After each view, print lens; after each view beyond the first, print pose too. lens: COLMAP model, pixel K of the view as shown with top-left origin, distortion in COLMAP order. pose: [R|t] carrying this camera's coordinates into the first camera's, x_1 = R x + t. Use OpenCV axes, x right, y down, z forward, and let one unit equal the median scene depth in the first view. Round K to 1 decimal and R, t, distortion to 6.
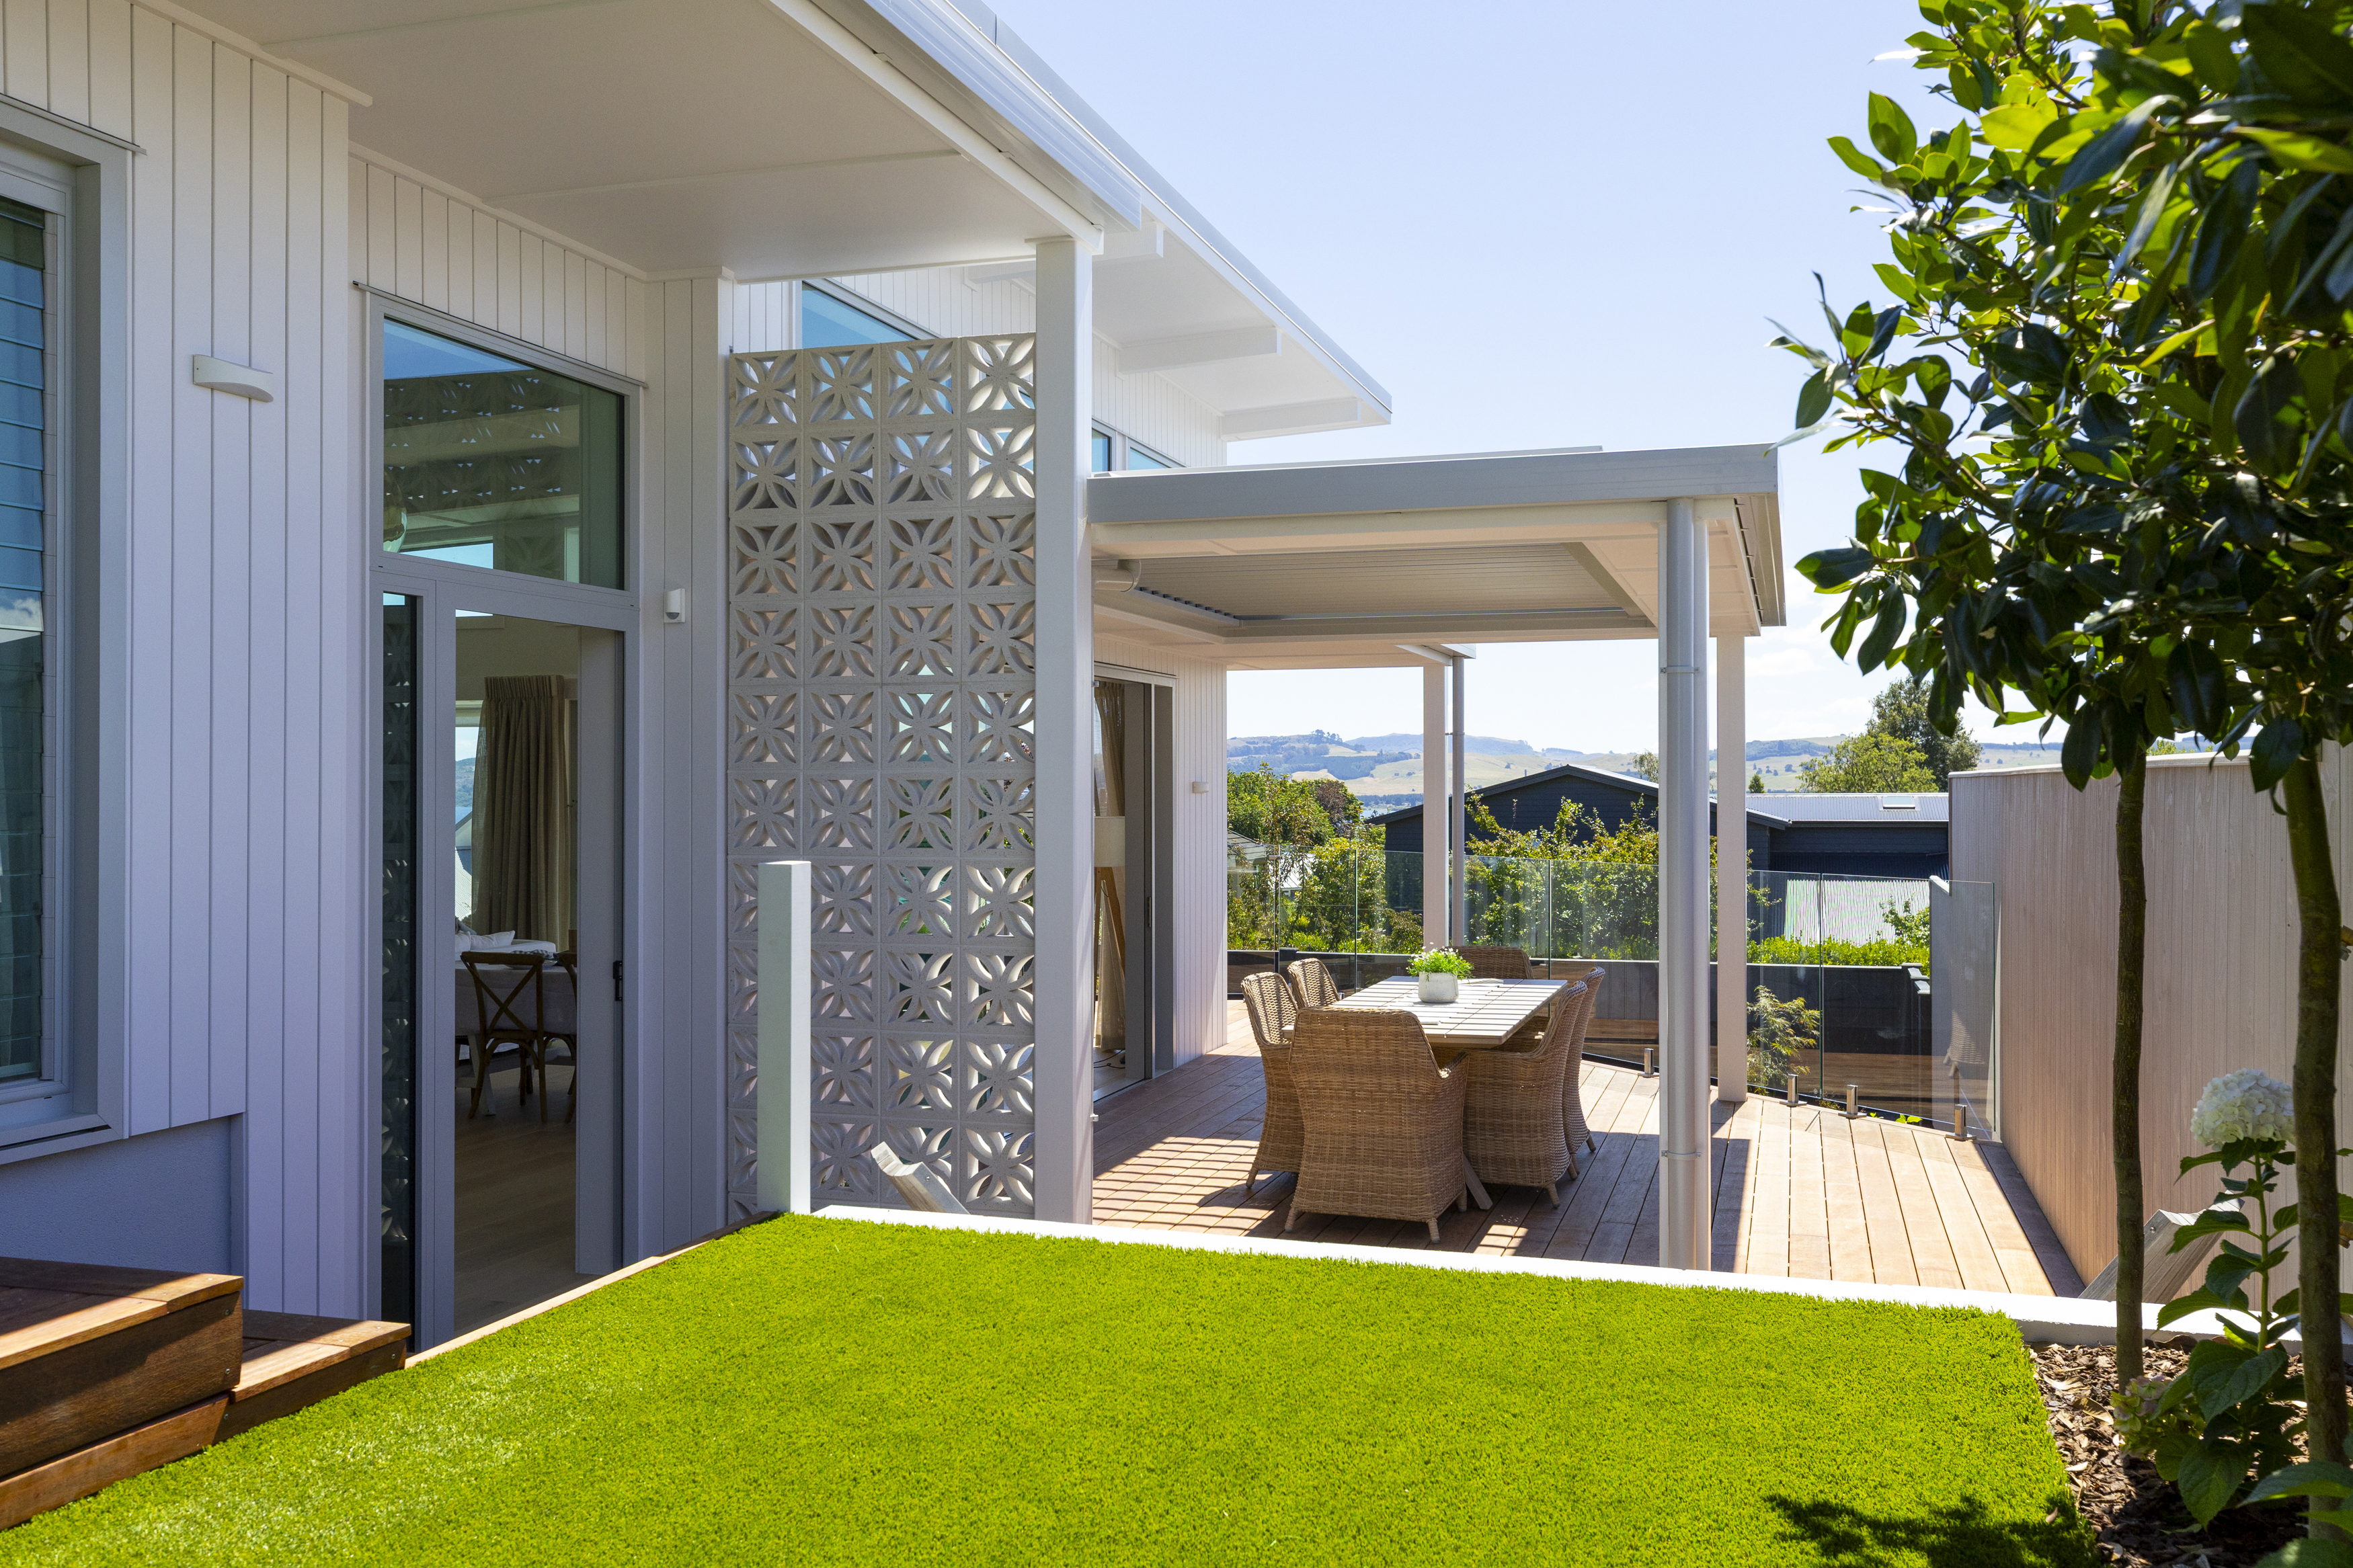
lens RADIAL K [[1904.9, 0, 1220.4], [0, 1904.9, 787.6], [0, 0, 1]] dist [0.017824, 0.001284]
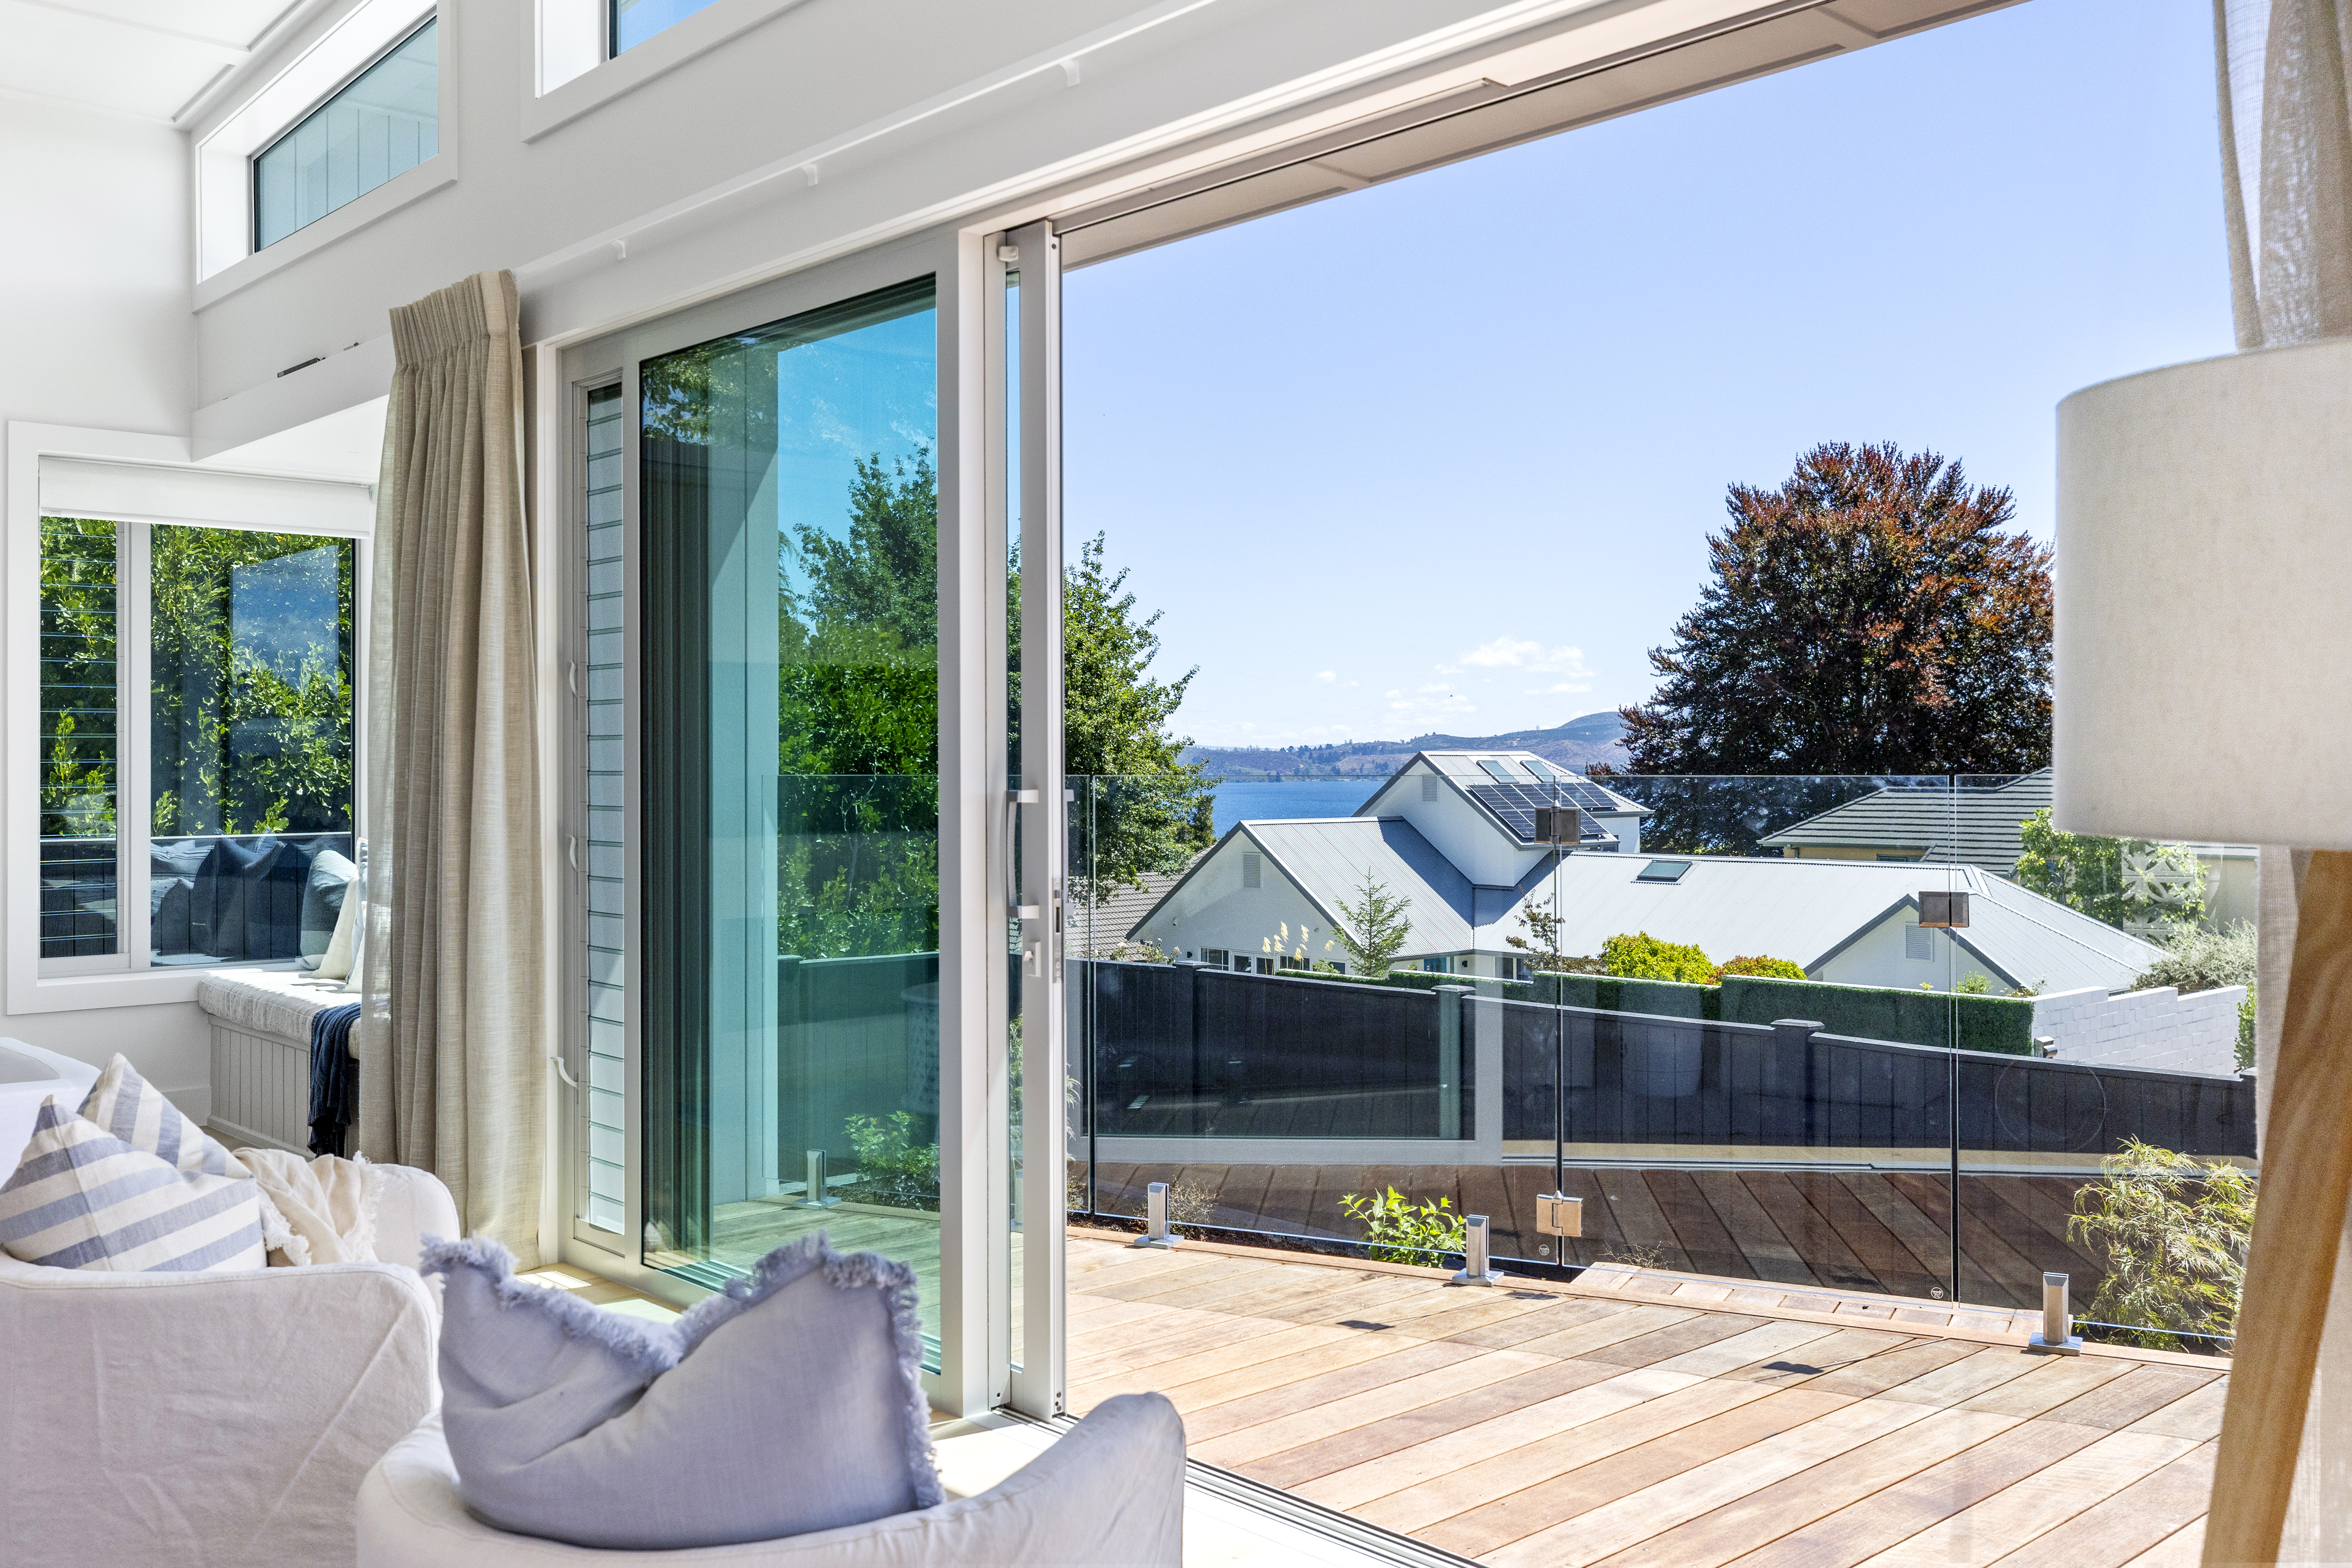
lens RADIAL K [[2028.3, 0, 1216.4], [0, 2028.3, 762.6], [0, 0, 1]] dist [-0.002949, -0.008230]
pose [[0.865210, -0.001851, -0.501407, -0.051837], [0.001828, 0.999998, -0.000537, 0.030653], [0.501407, -0.000452, 0.865211, 0.747602]]
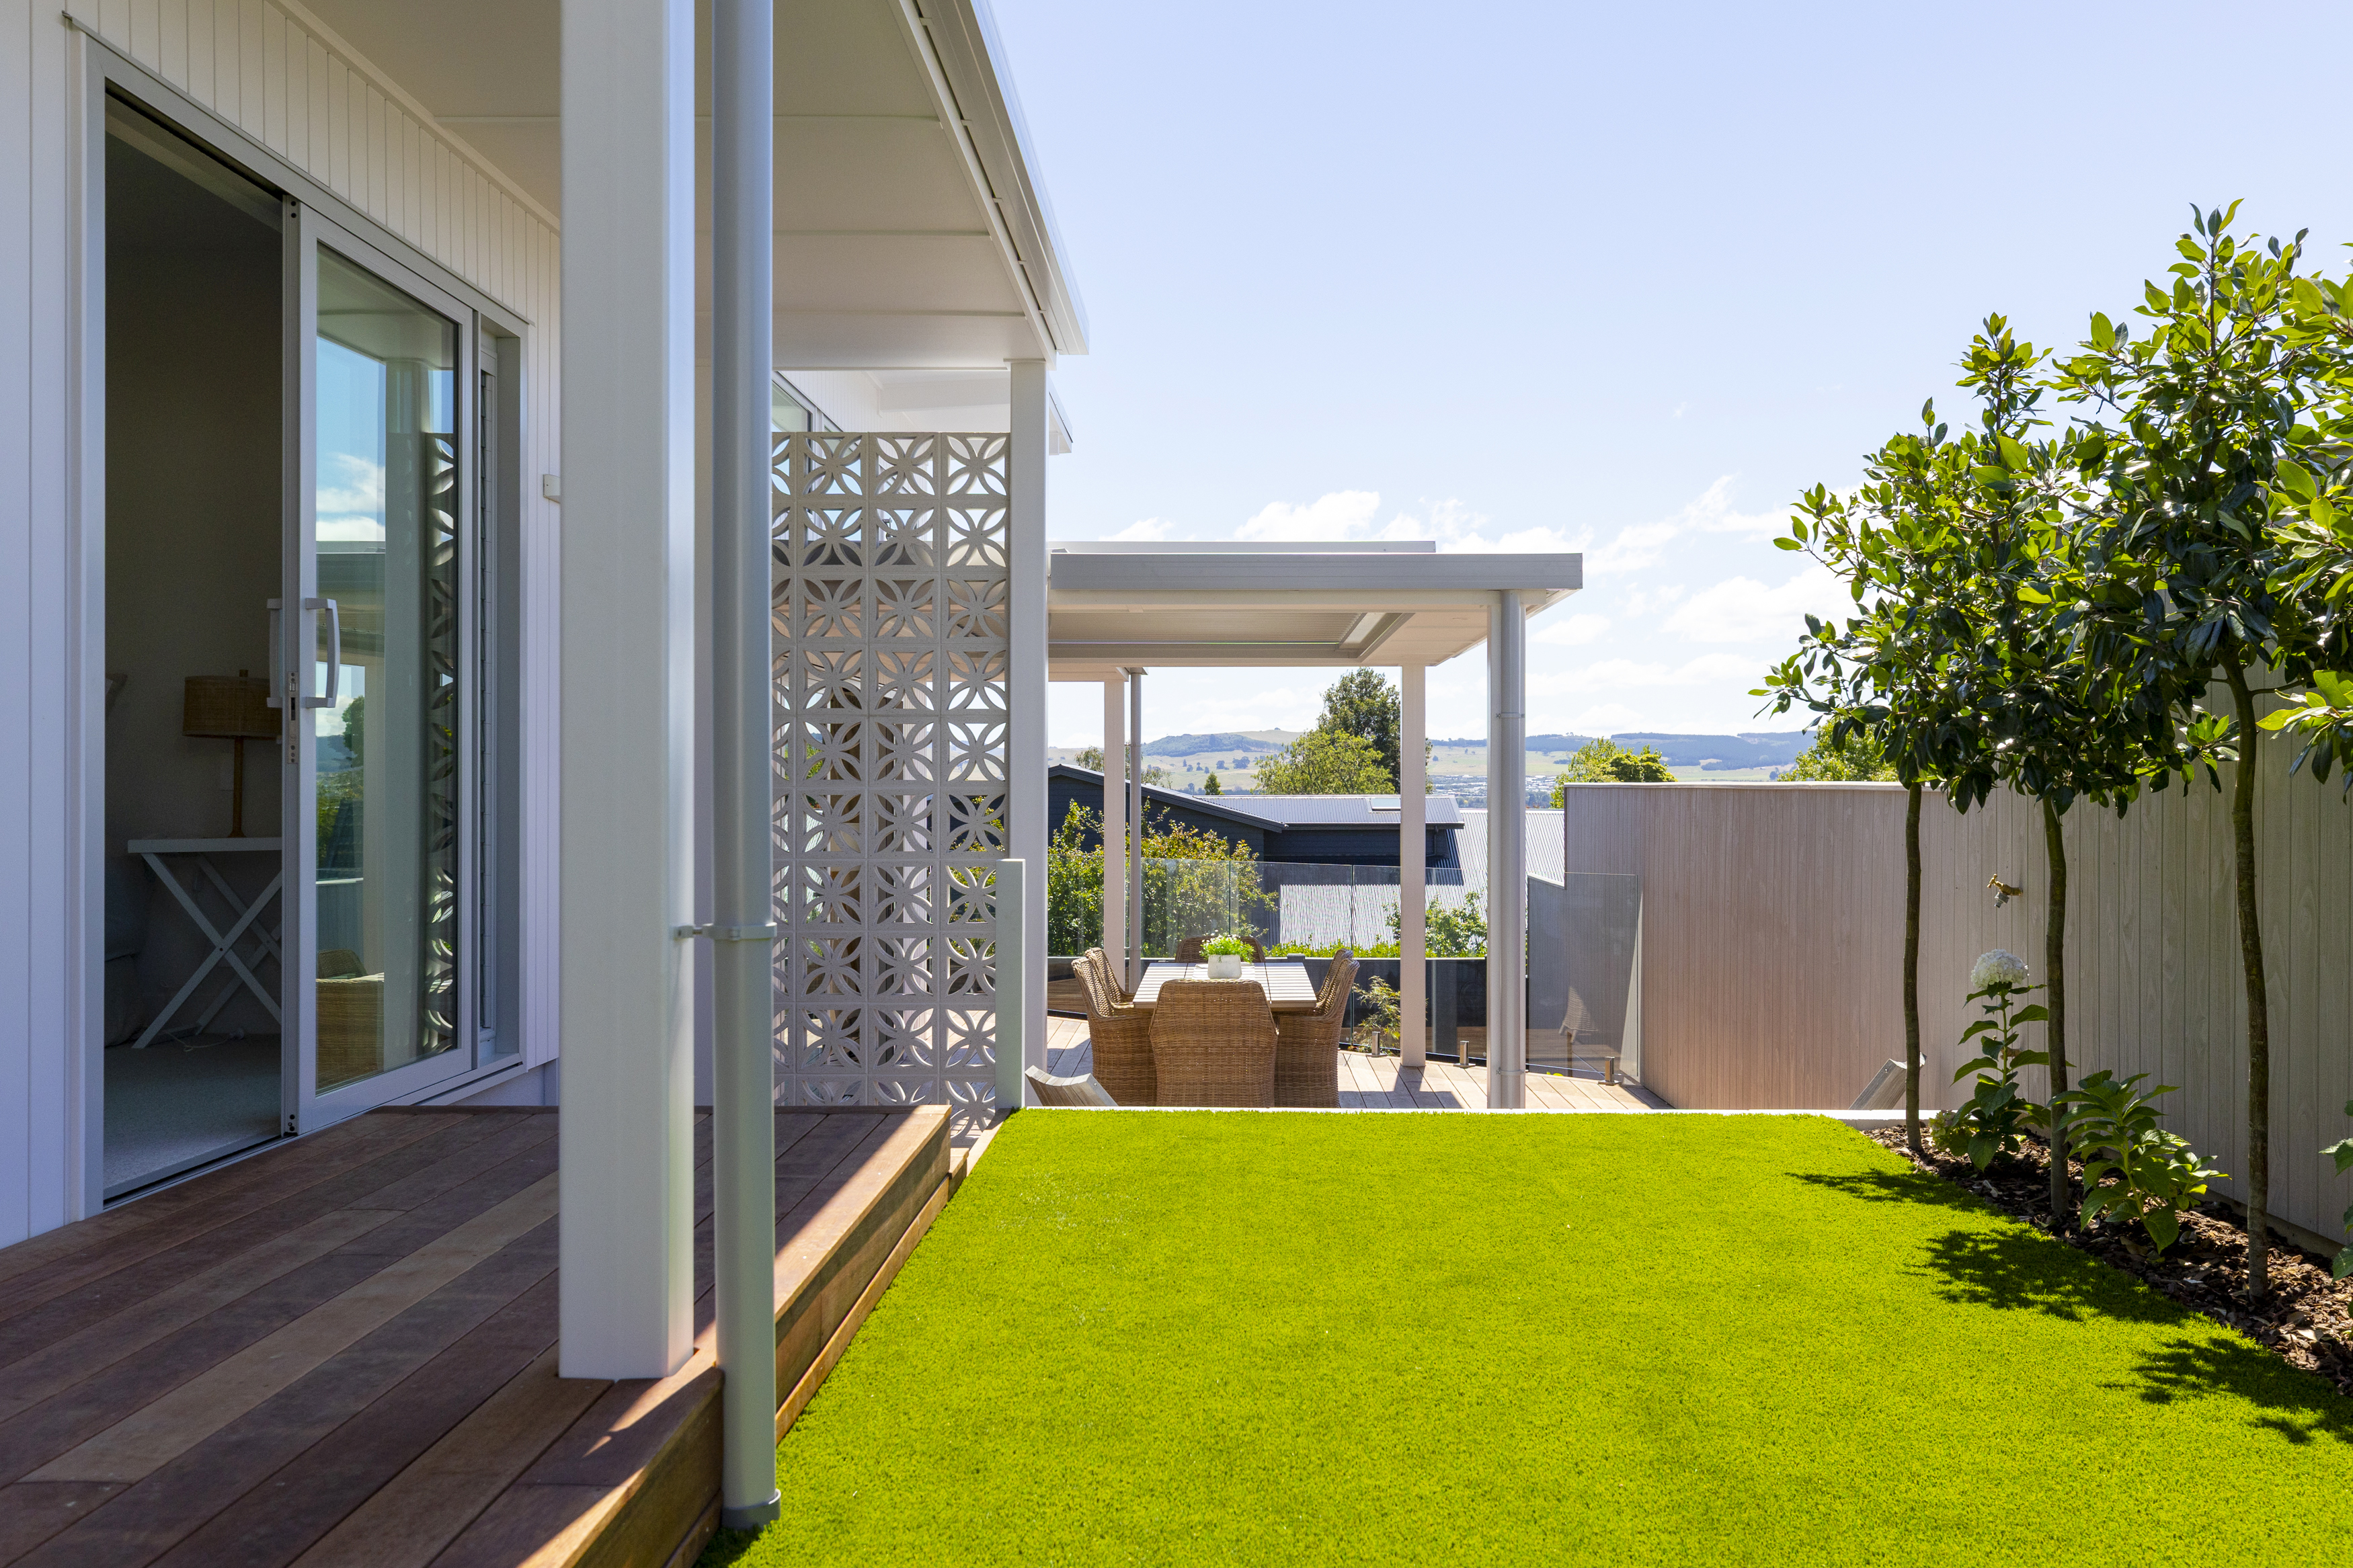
lens RADIAL K [[2195.6, 0, 1223.2], [0, 2195.6, 777.9], [0, 0, 1]] dist [0.026230, 0.000000]
pose [[0.957642, 0.001873, 0.287954, -0.173506], [-0.000817, 0.999992, -0.003790, -0.004600], [-0.287959, 0.003394, 0.957637, -0.188042]]
